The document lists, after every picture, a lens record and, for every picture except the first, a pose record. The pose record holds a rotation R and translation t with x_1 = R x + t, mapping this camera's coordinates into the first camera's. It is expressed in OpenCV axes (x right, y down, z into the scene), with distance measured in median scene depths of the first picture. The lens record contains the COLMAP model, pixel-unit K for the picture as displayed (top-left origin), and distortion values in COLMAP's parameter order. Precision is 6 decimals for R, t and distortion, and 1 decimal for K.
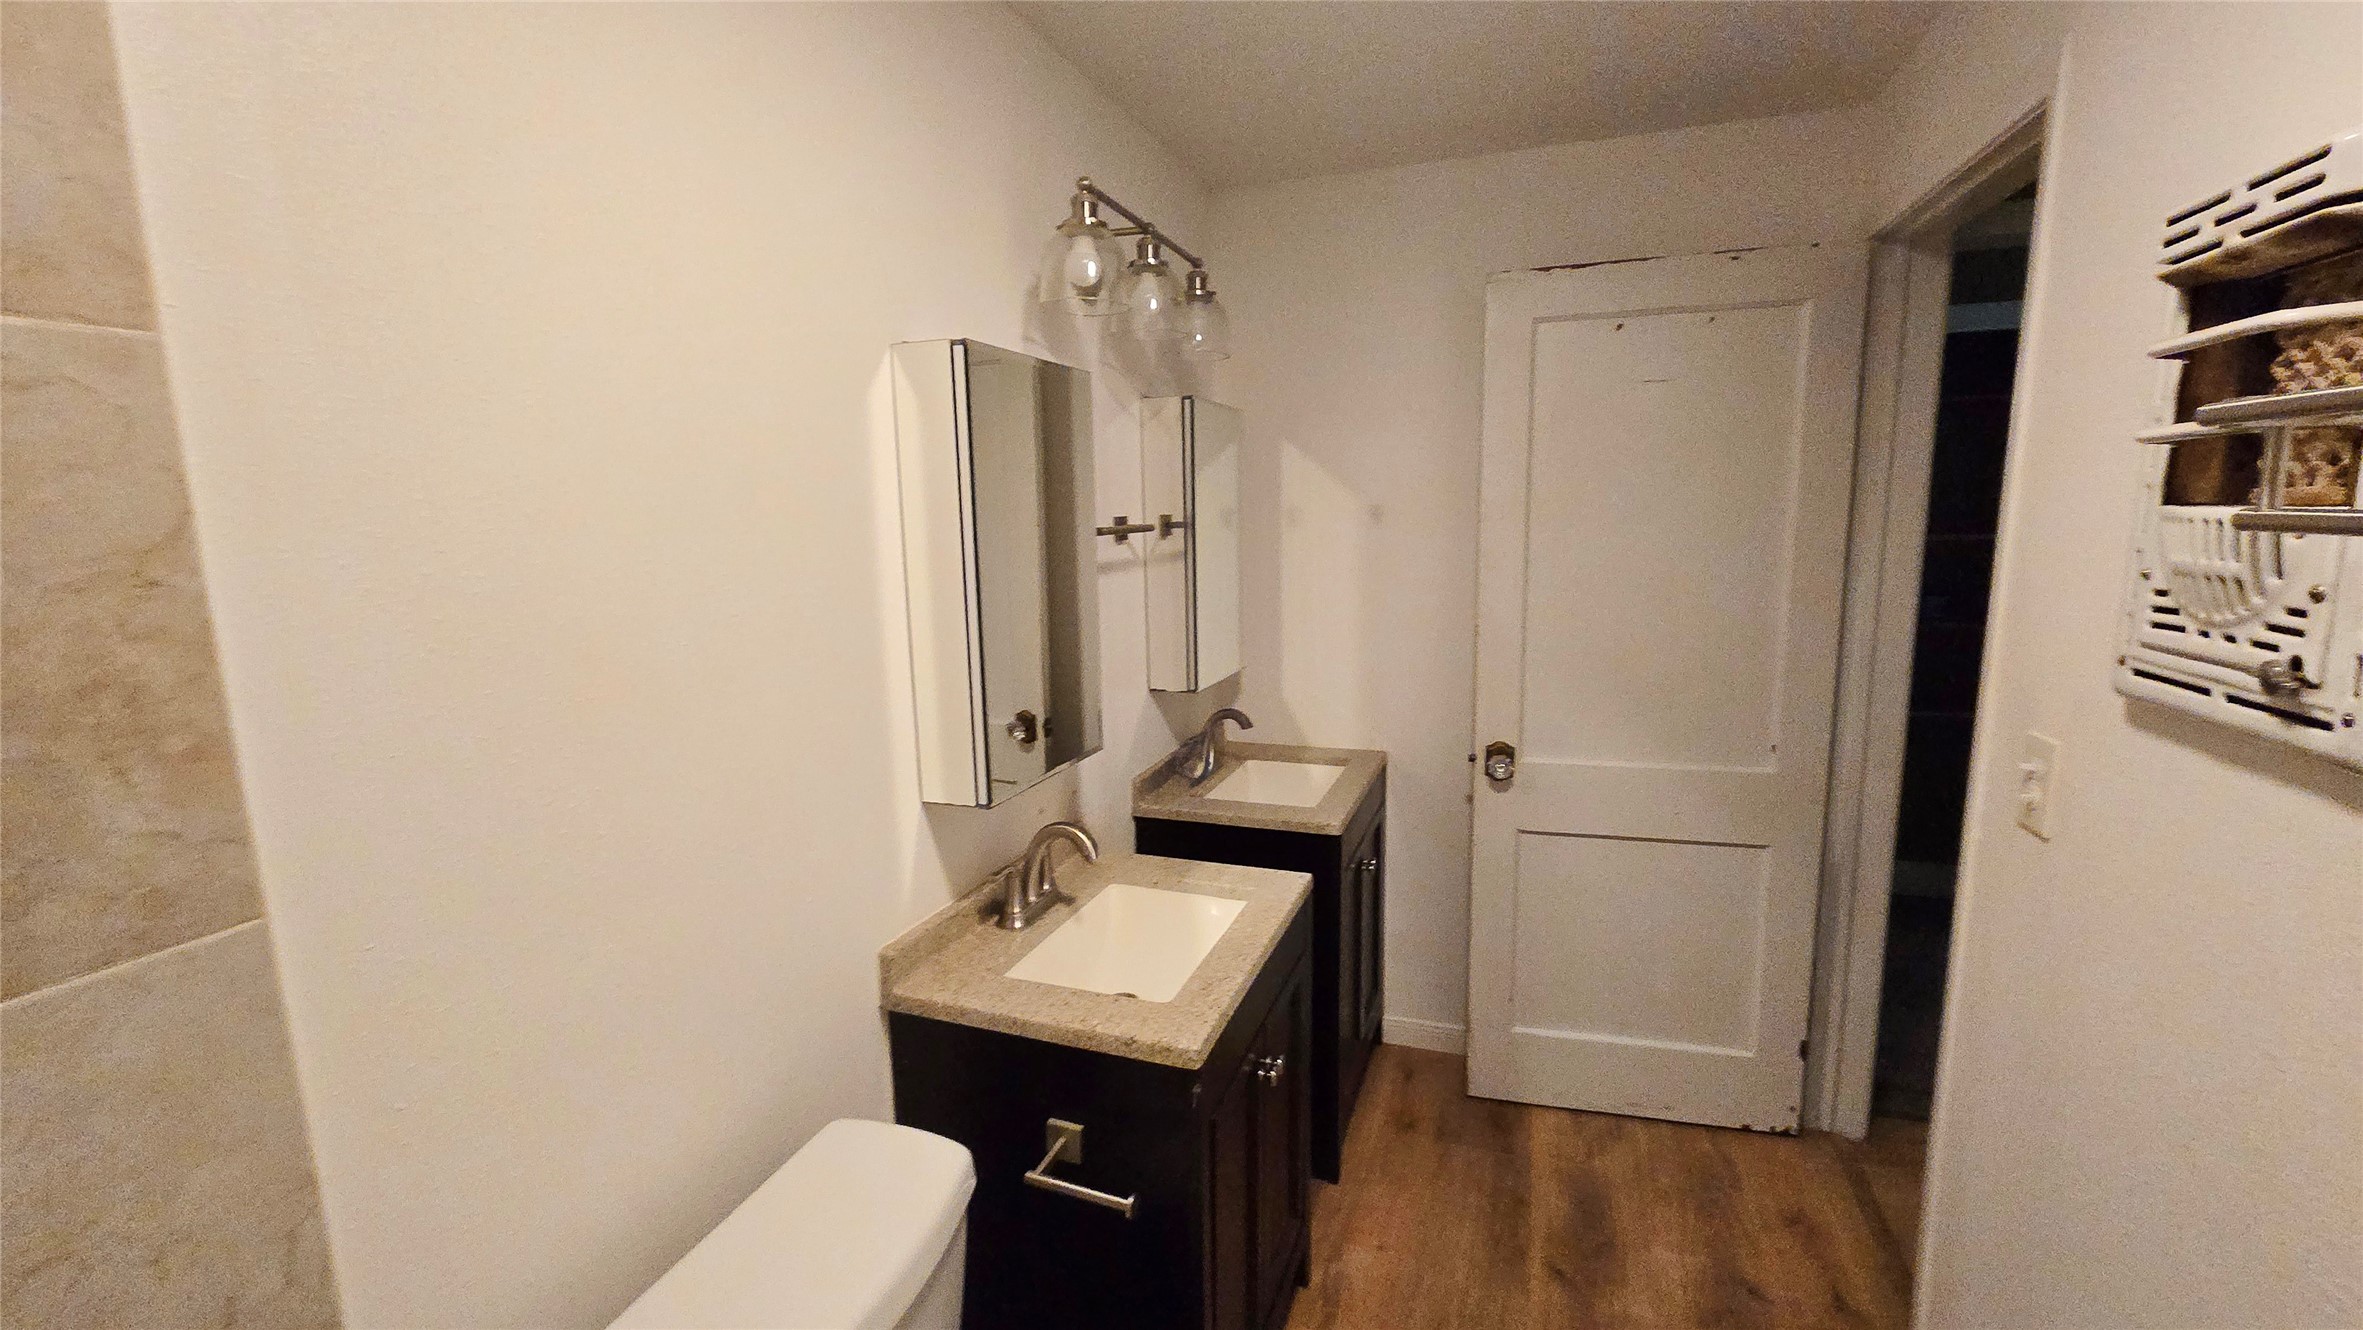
lens RADIAL K [[917.0, 0, 1191.4], [0, 917.0, 647.1], [0, 0, 1]] dist [-0.000047, 0.000025]
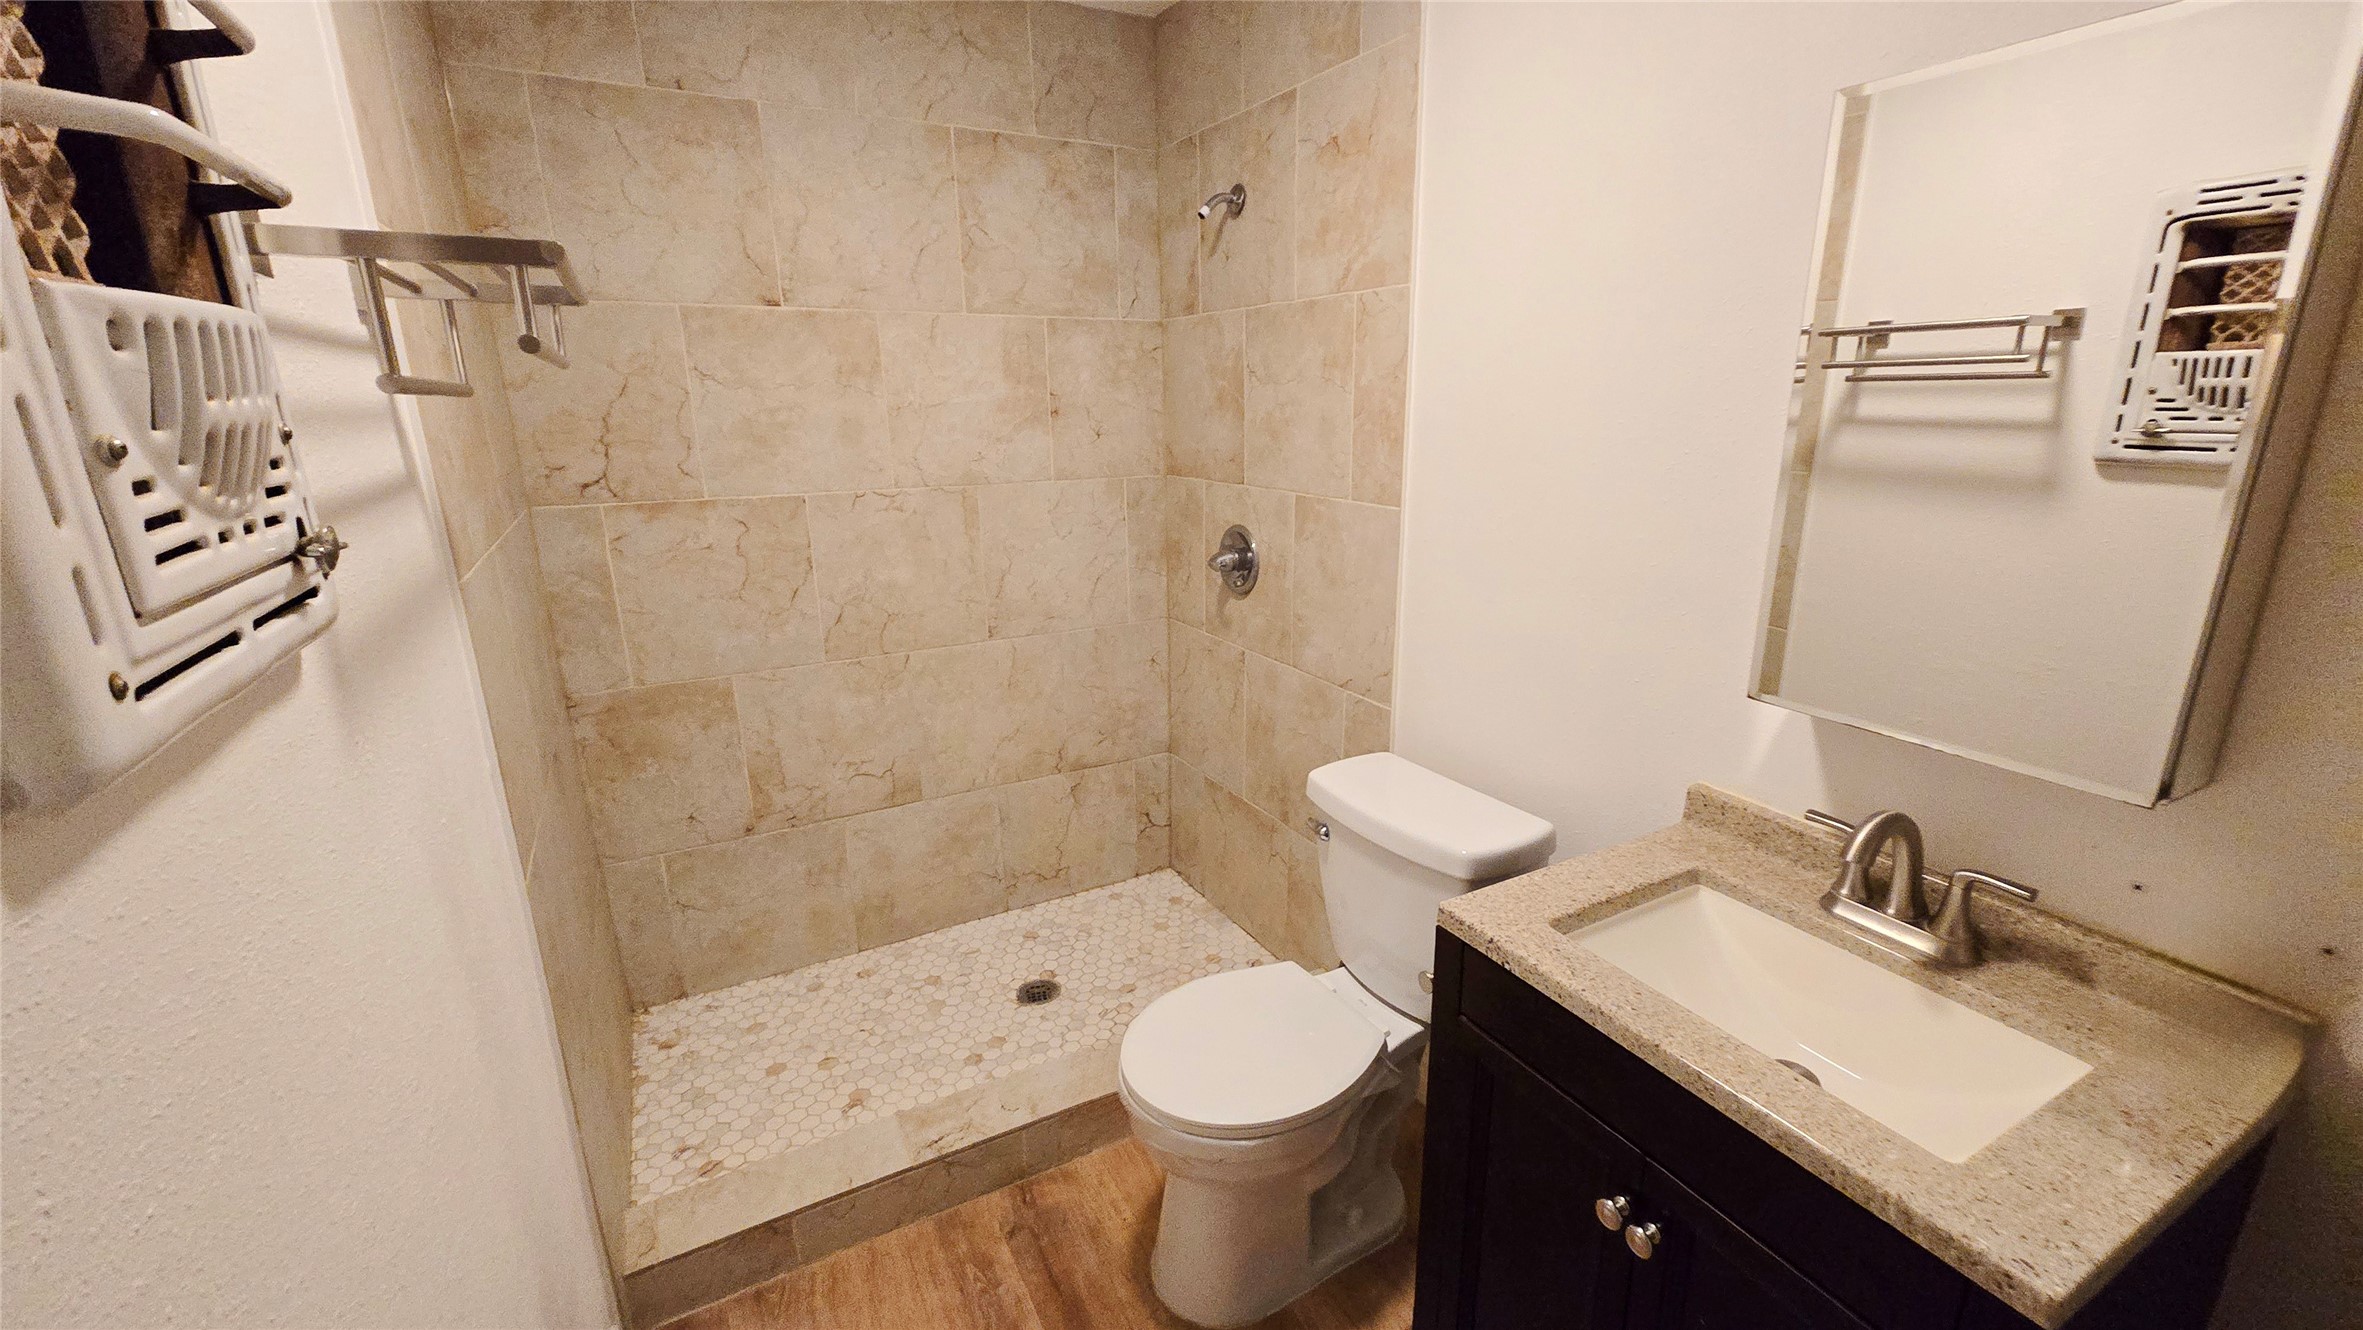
lens RADIAL K [[917.0, 0, 1191.4], [0, 917.0, 647.1], [0, 0, 1]] dist [-0.000047, 0.000025]
pose [[-0.656953, 0.225522, -0.719411, 1.410168], [-0.088118, 0.924705, 0.370345, -0.268427], [0.748764, 0.306693, -0.587616, 2.248574]]
